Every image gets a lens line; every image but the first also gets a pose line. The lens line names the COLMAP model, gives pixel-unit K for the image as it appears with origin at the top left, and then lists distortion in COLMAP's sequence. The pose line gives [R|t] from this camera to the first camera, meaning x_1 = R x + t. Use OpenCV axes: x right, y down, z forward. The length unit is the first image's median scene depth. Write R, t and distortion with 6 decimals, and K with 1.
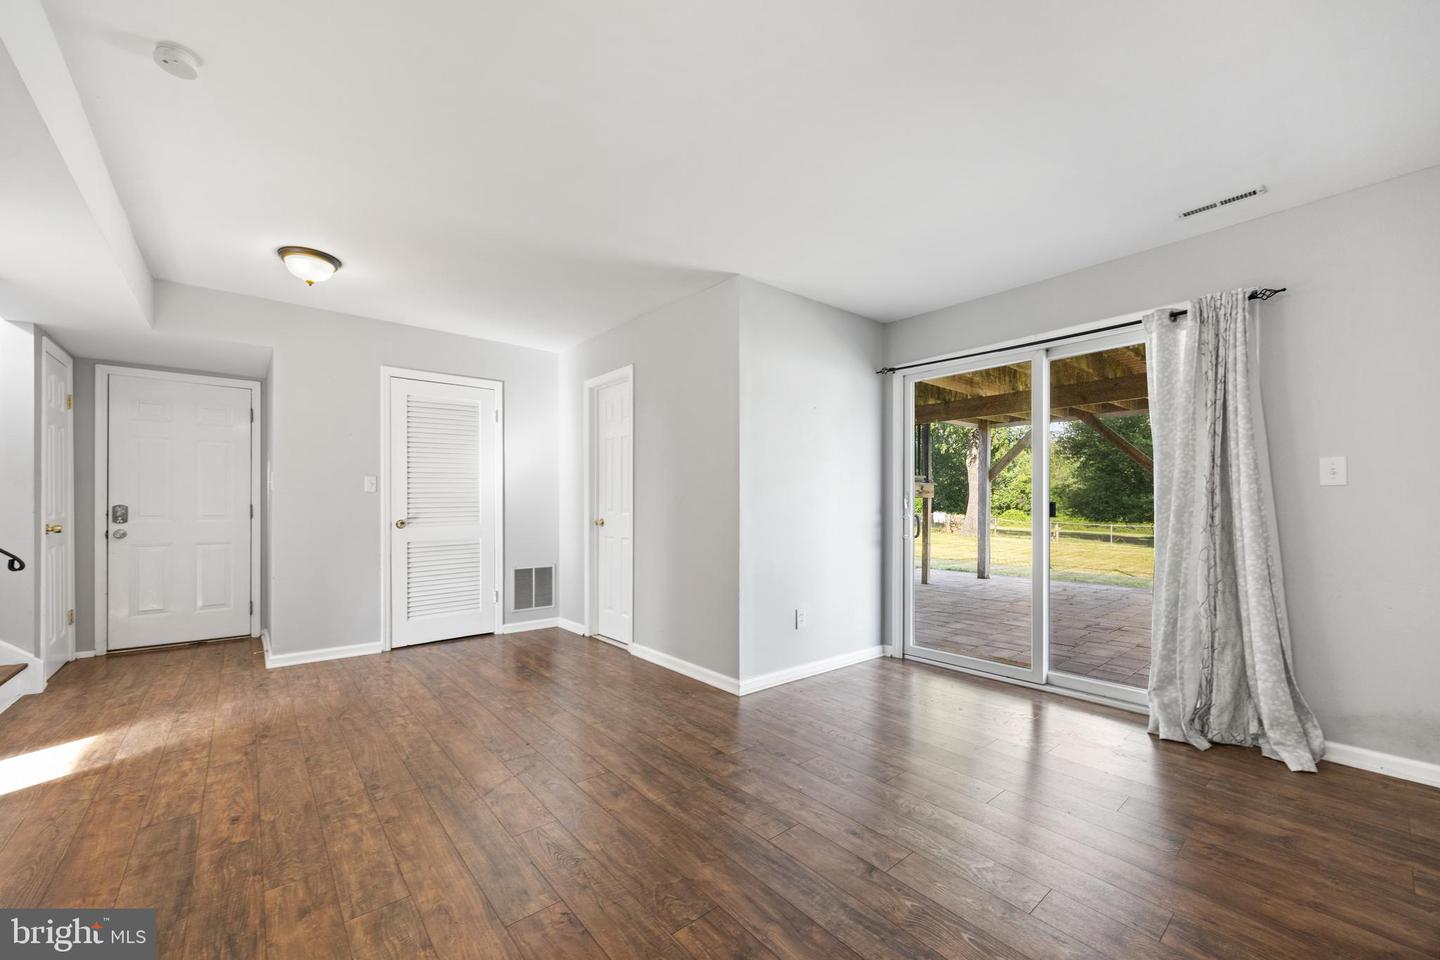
lens RADIAL K [[563.7, 0, 711.3], [0, 563.7, 509.0], [0, 0, 1]] dist [0.000339, -0.000012]
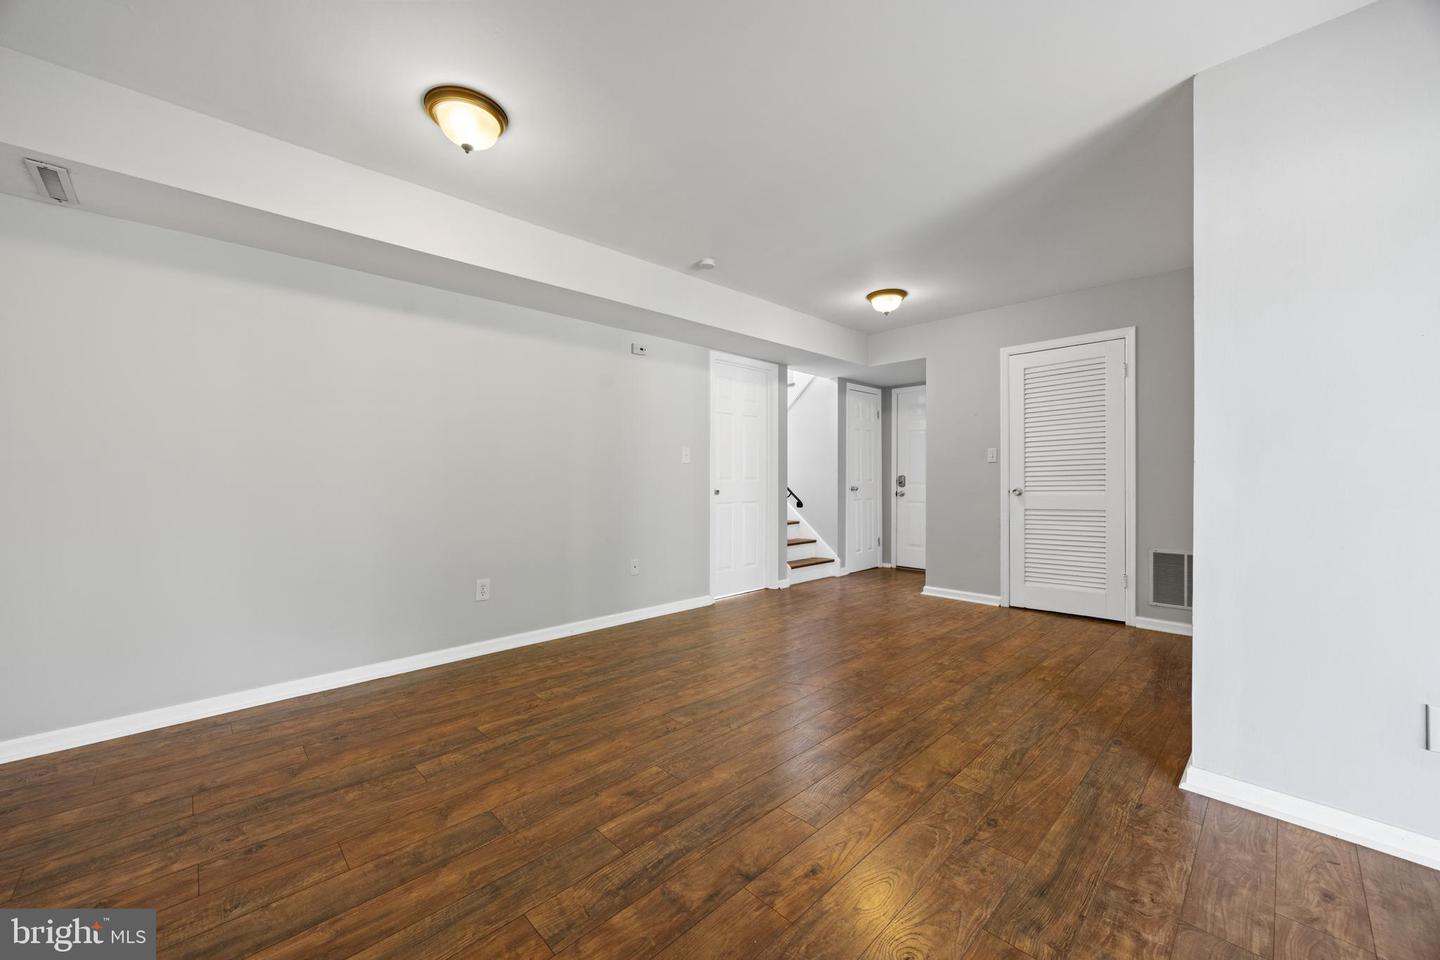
lens RADIAL K [[552.4, 0, 708.8], [0, 552.4, 481.0], [0, 0, 1]] dist [-0.002313, -0.000137]
pose [[0.059744, 0.003749, -0.998207, 0.703316], [-0.004605, 0.999983, 0.003480, 0.008137], [0.998203, 0.004389, 0.059760, 0.543323]]
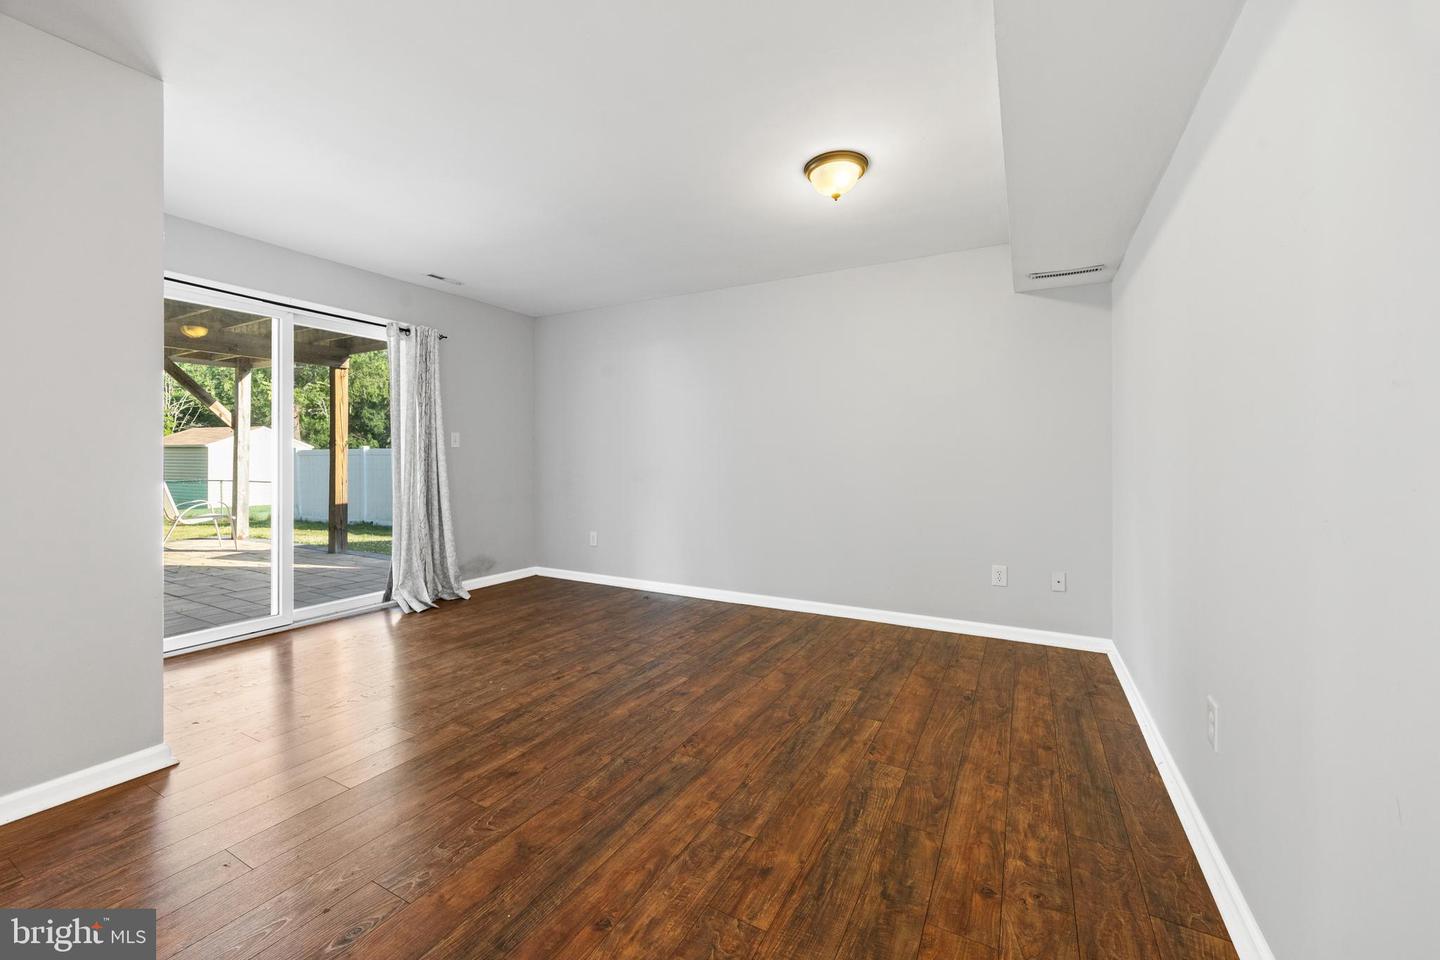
lens RADIAL K [[556.8, 0, 716.1], [0, 556.8, 486.4], [0, 0, 1]] dist [-0.002619, -0.000330]
pose [[-0.366382, -0.048453, 0.929202, -0.856365], [-0.000566, 0.998655, 0.051852, -0.009348], [-0.930464, 0.018472, -0.365916, 0.778164]]
